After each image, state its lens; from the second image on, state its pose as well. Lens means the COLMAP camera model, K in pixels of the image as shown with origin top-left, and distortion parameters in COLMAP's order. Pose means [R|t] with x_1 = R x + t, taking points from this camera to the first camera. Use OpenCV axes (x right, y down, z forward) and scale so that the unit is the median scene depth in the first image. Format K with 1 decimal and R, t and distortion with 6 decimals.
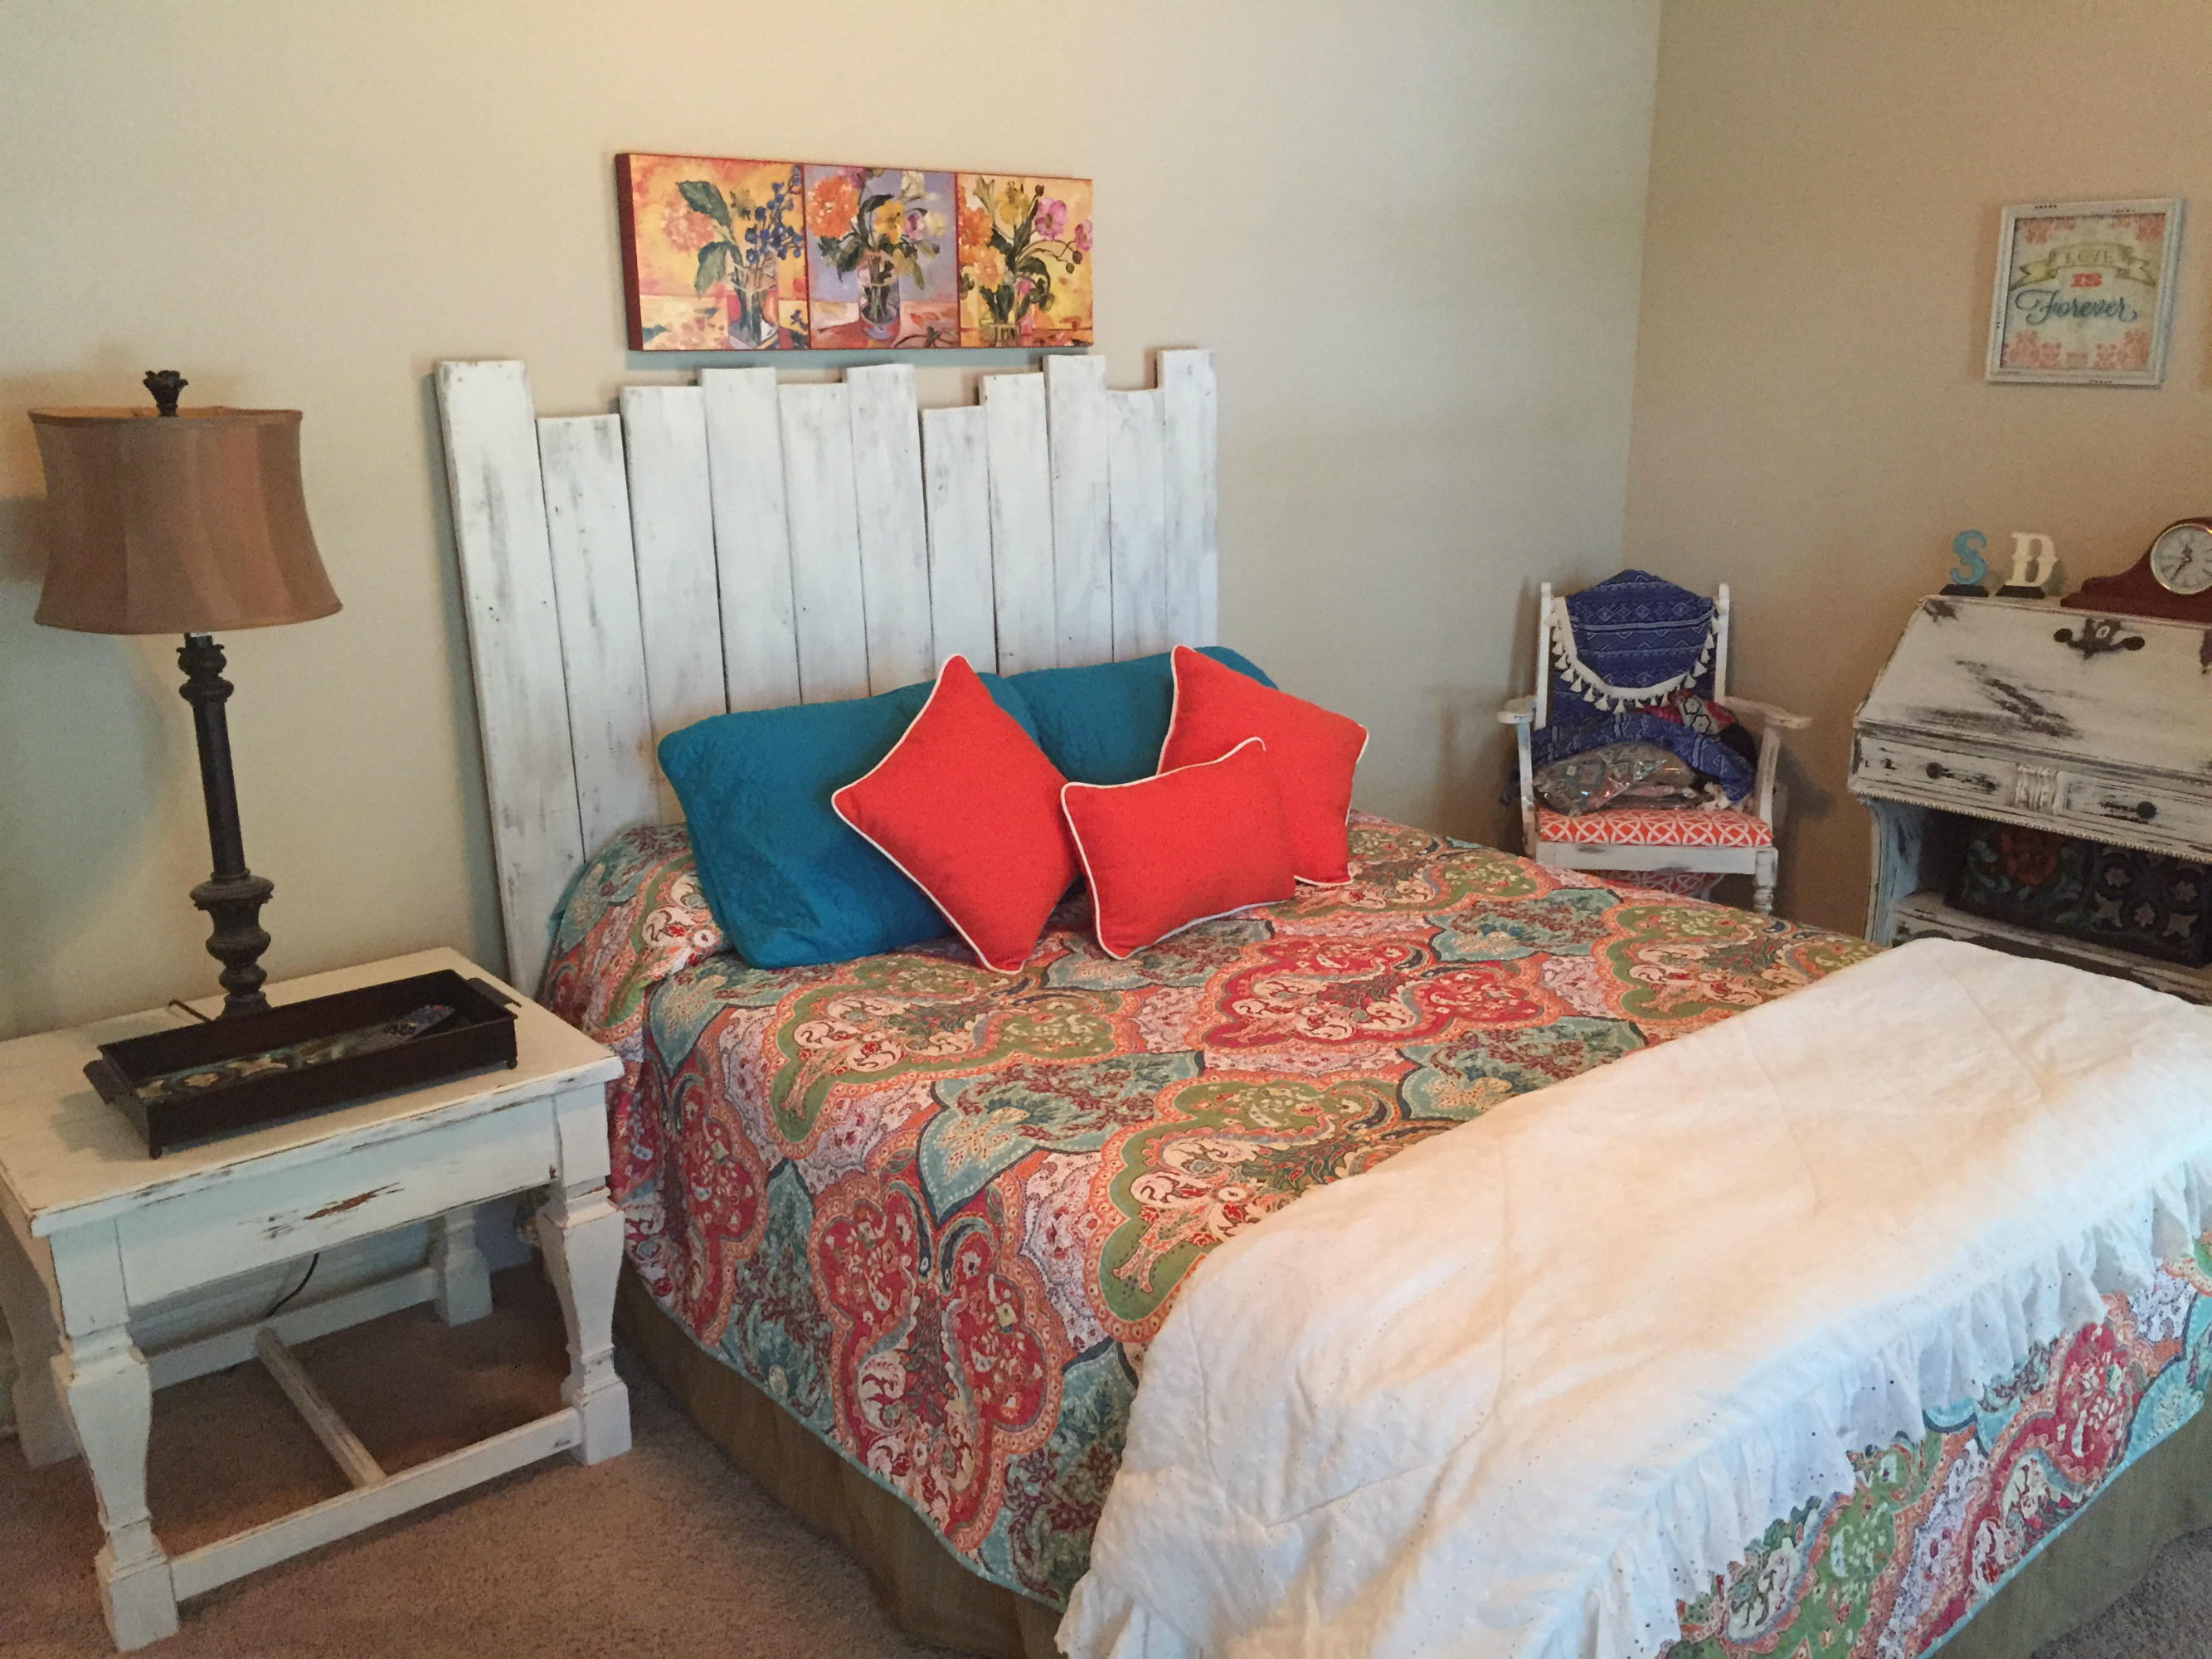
lens RADIAL K [[1901.3, 0, 1106.8], [0, 1901.3, 827.0], [0, 0, 1]] dist [0.079880, -0.115365]
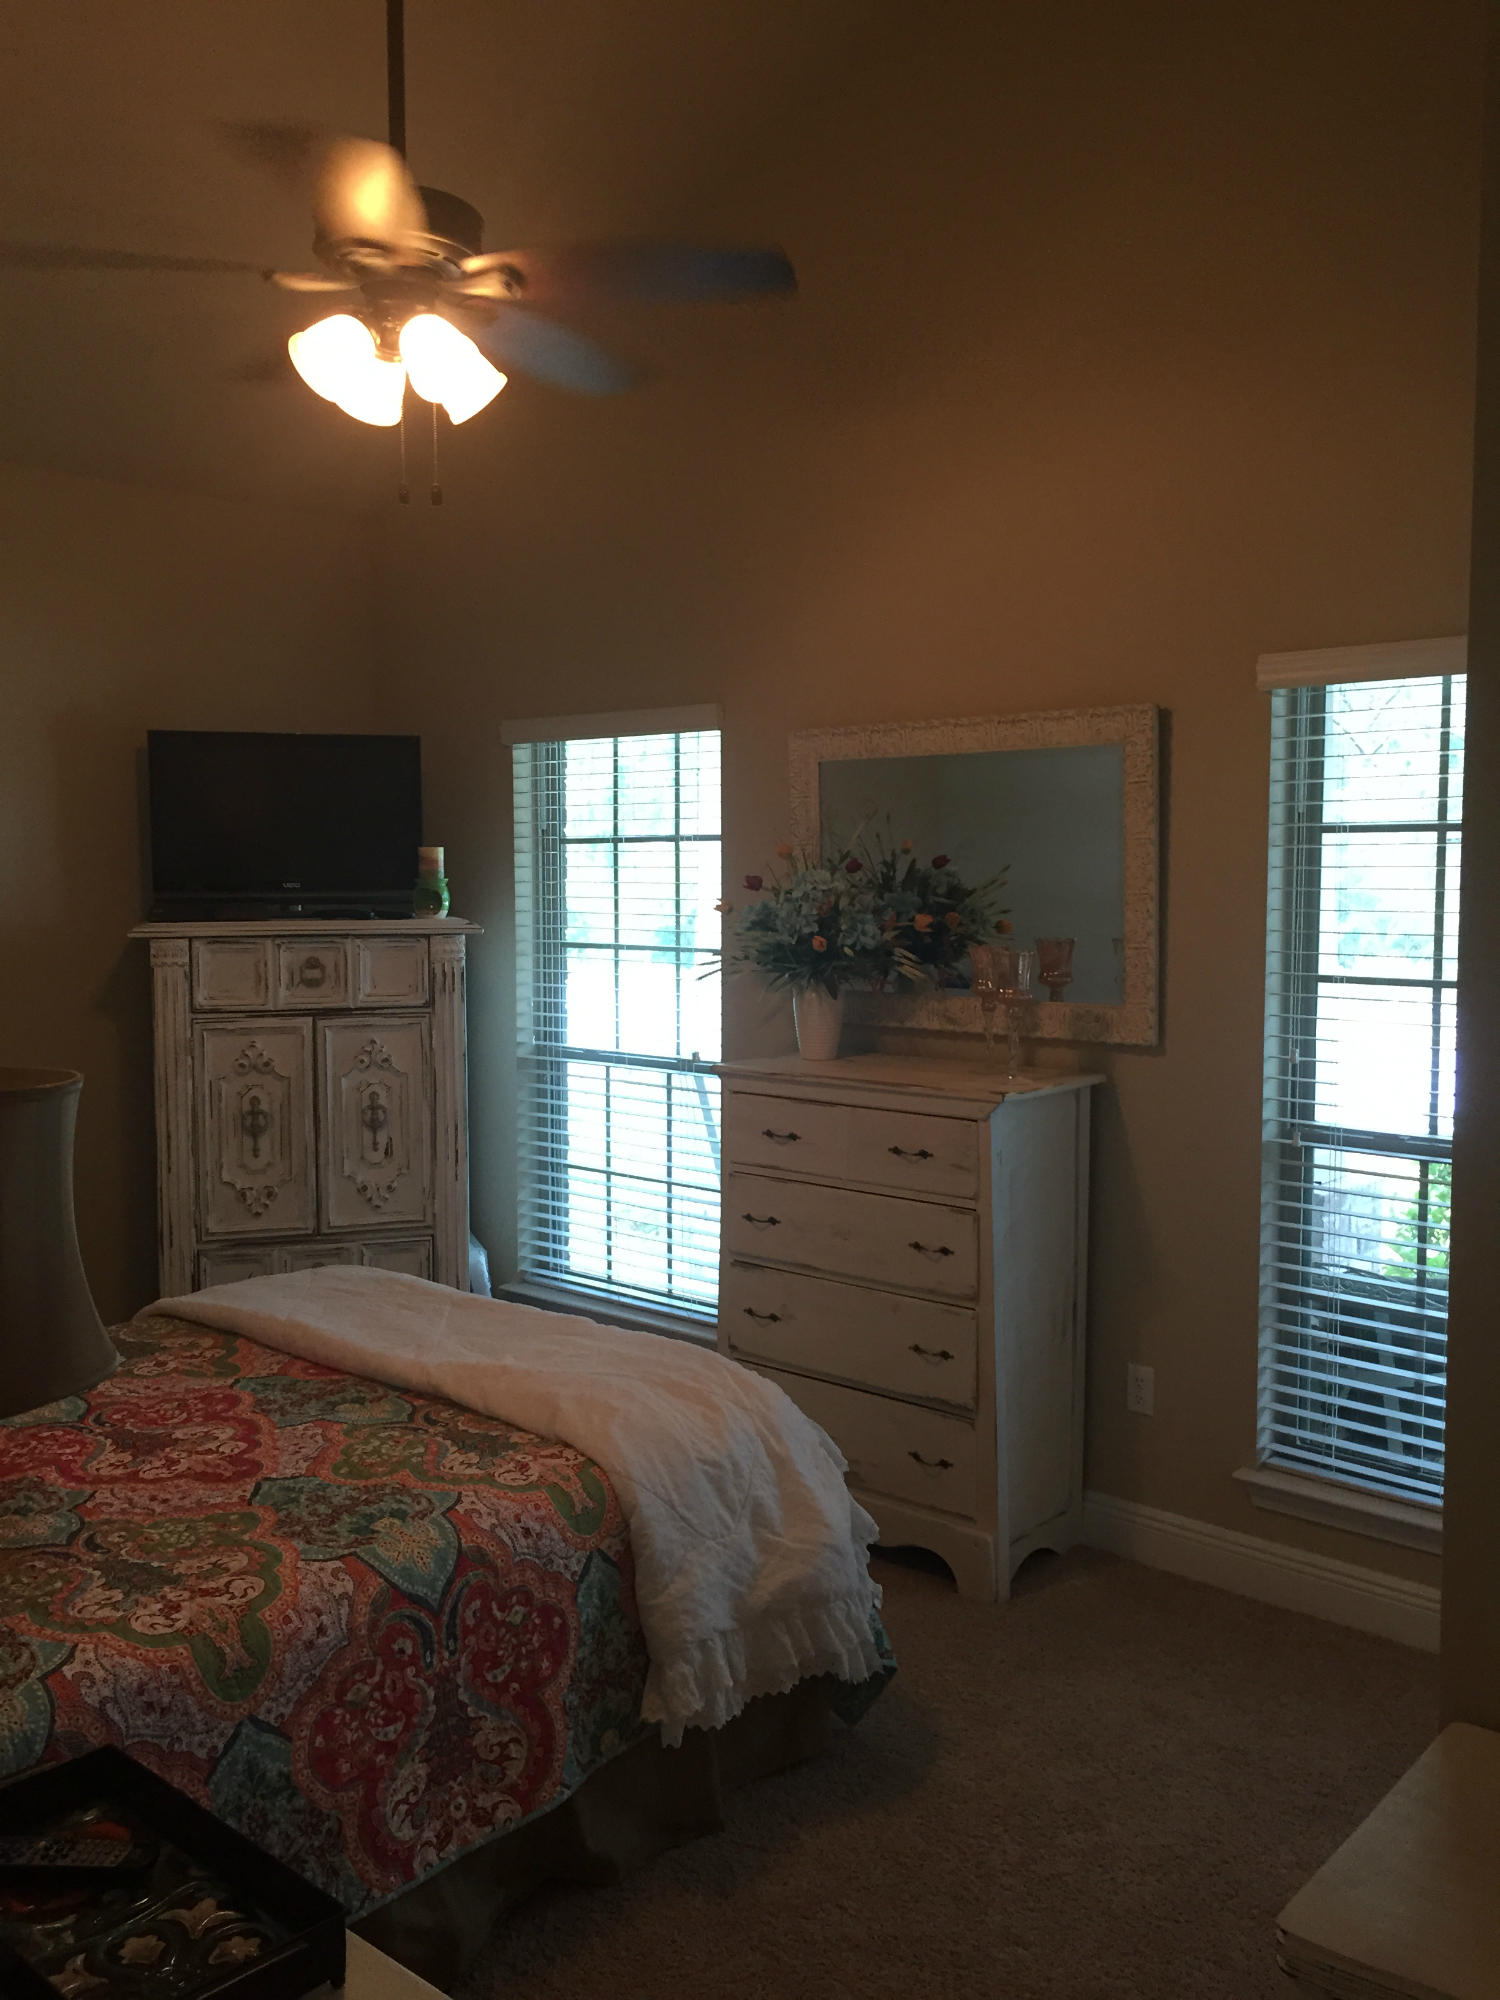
lens RADIAL K [[1718.9, 0, 749.0], [0, 1718.9, 998.8], [0, 0, 1]] dist [0.079880, -0.115365]
pose [[-0.165470, -0.069444, 0.983767, -1.103367], [0.262171, 0.958528, 0.111760, -0.227996], [-0.950729, 0.276408, -0.140401, 0.775765]]
